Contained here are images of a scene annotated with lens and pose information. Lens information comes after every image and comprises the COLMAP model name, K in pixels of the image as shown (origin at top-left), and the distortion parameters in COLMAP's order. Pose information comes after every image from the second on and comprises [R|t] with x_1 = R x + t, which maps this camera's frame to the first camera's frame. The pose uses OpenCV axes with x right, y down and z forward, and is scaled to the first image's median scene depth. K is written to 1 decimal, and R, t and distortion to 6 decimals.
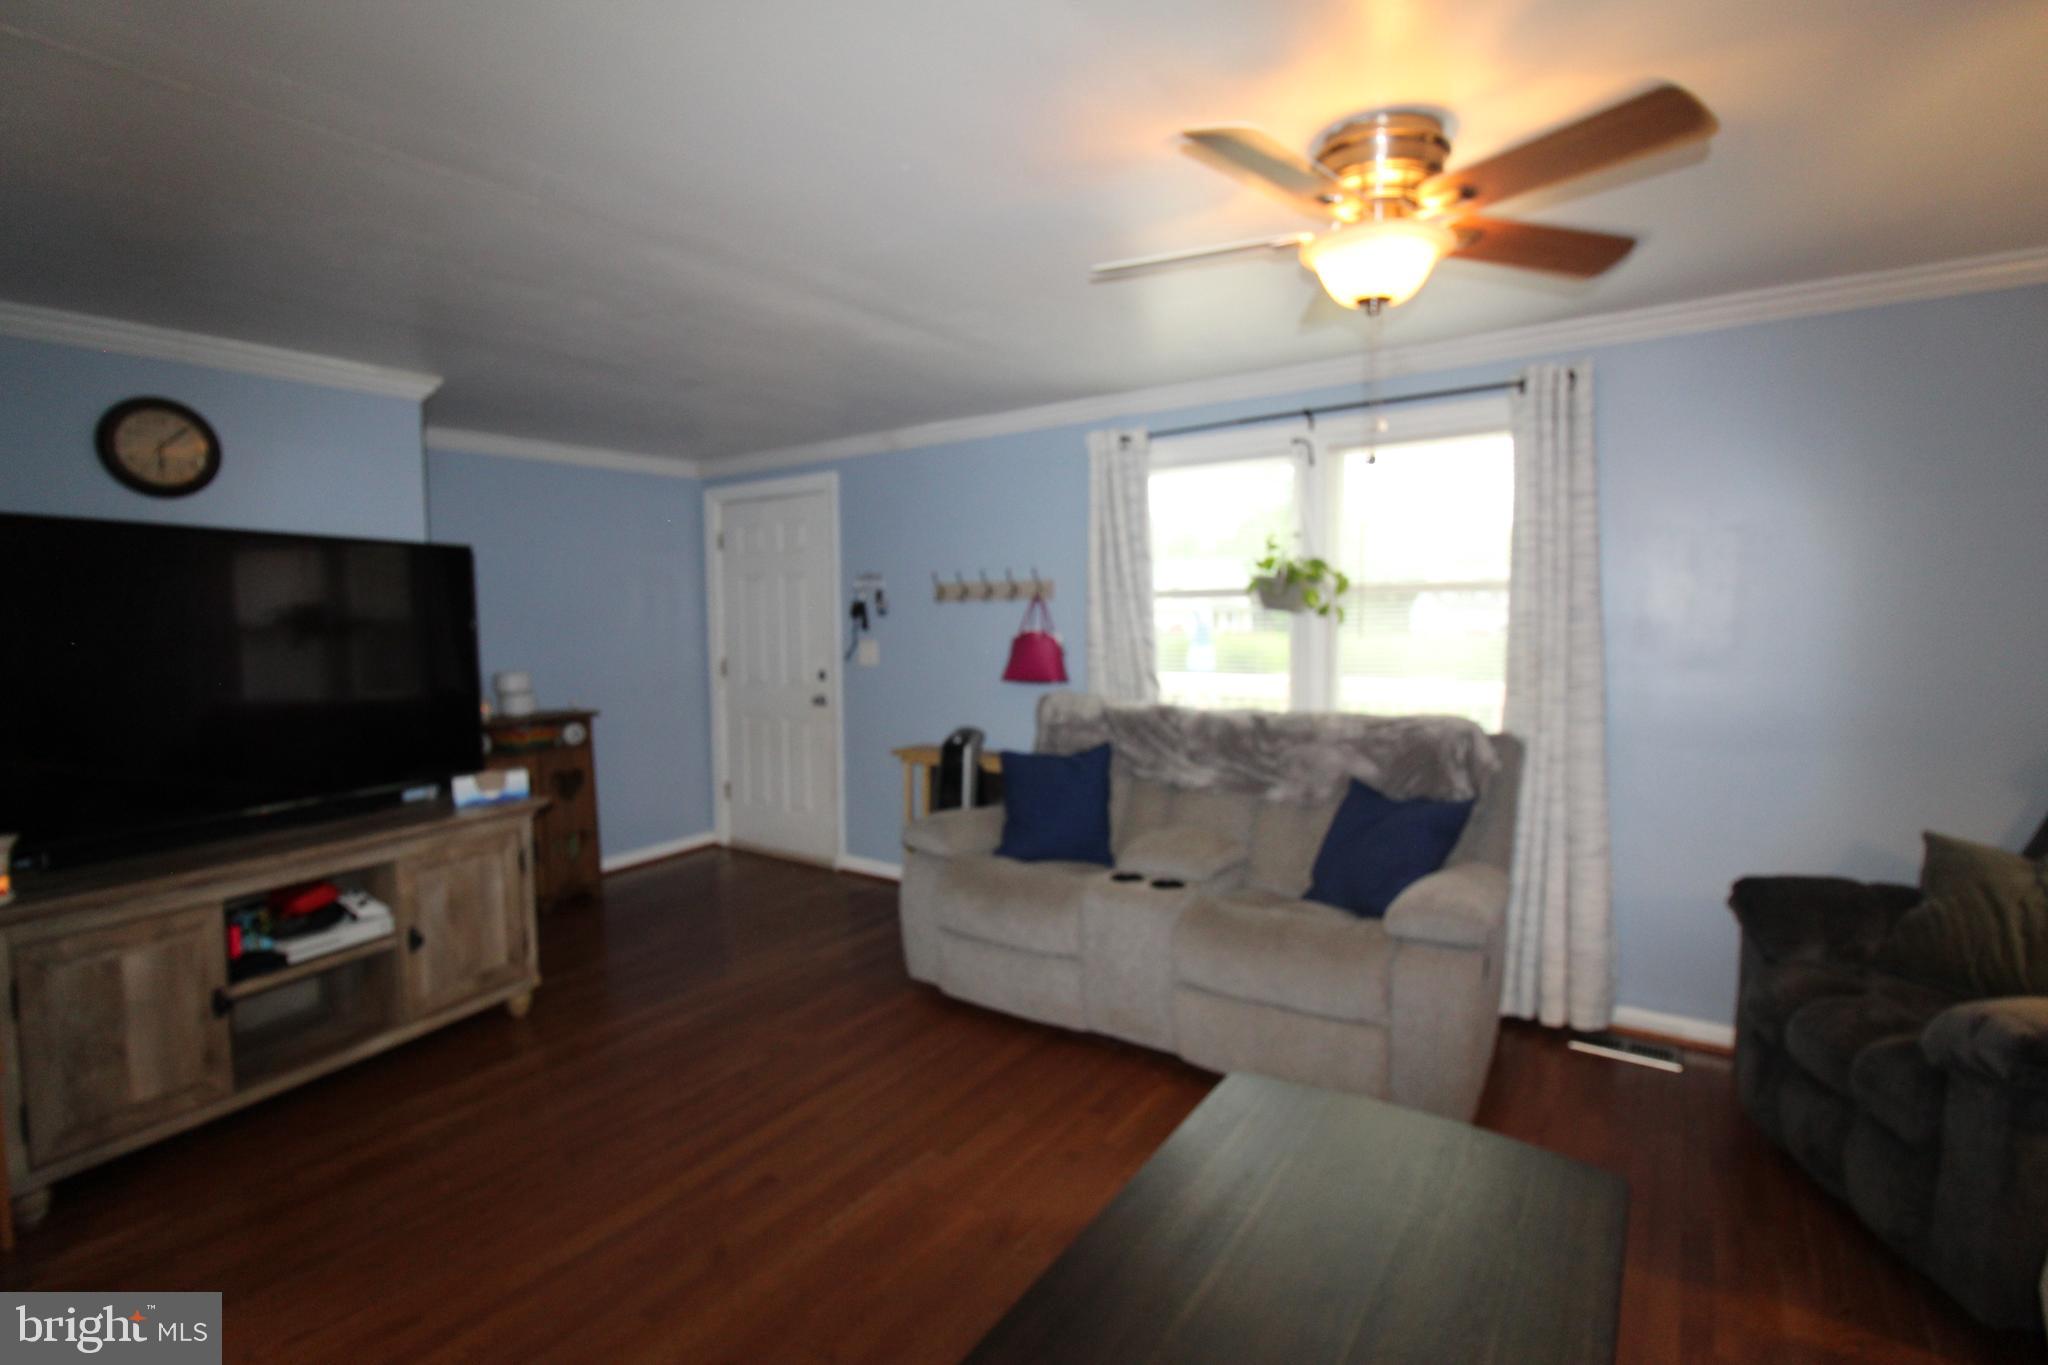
lens RADIAL K [[933.7, 0, 1011.1], [0, 933.7, 680.8], [0, 0, 1]] dist [0.001430, 0.000017]
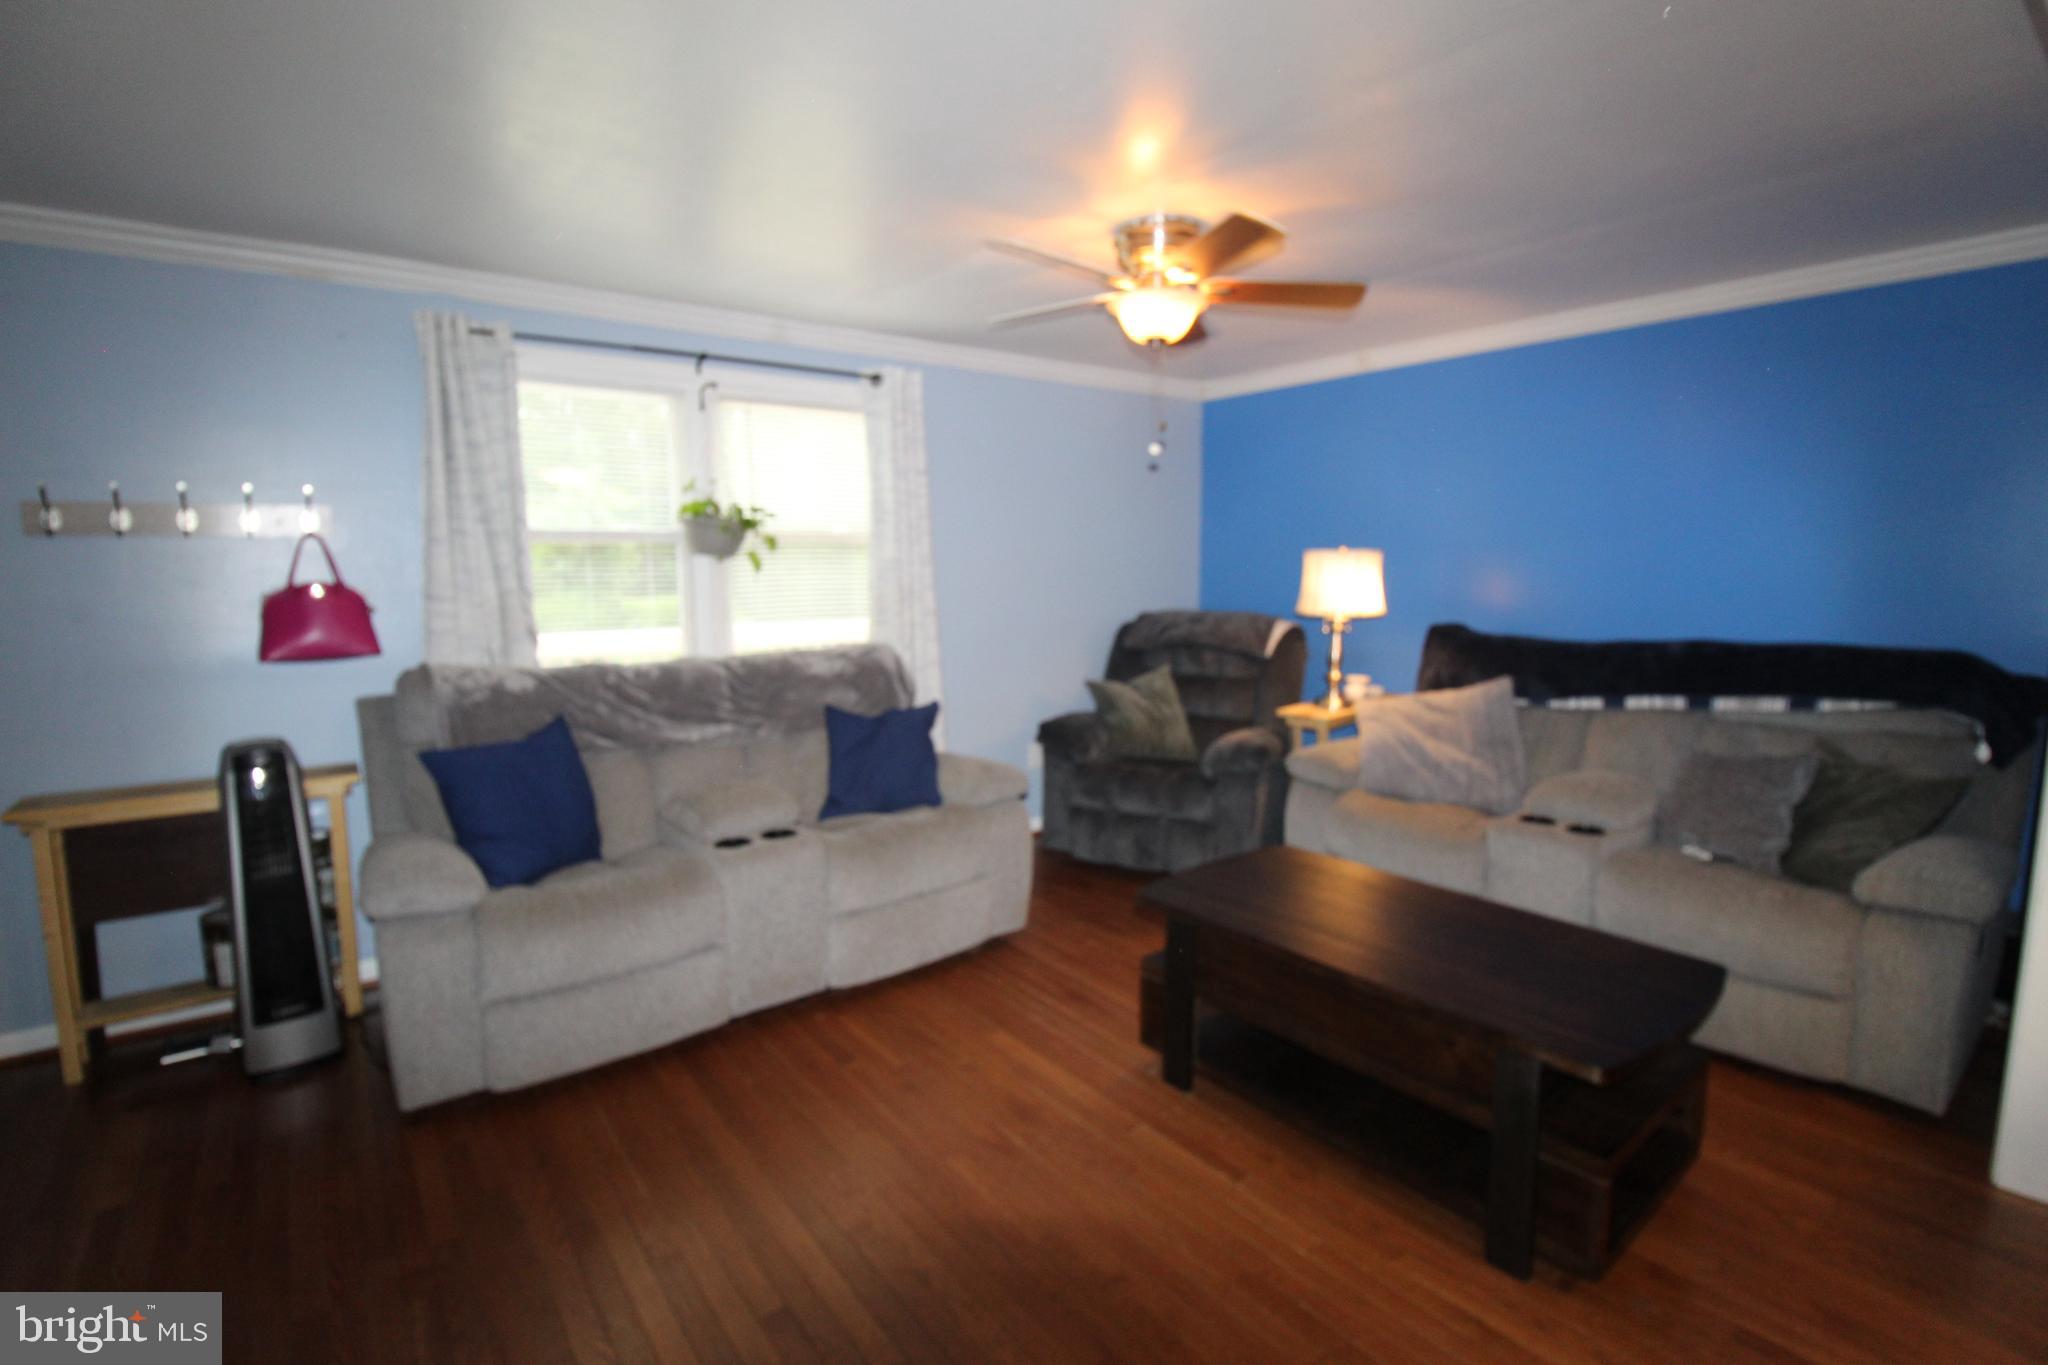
lens RADIAL K [[933.7, 0, 1011.1], [0, 933.7, 680.8], [0, 0, 1]] dist [0.001430, 0.000017]
pose [[0.315357, -0.114648, 0.942022, -0.553643], [0.065695, 0.992931, 0.098851, -0.019540], [-0.946696, 0.030713, 0.320660, 0.373459]]
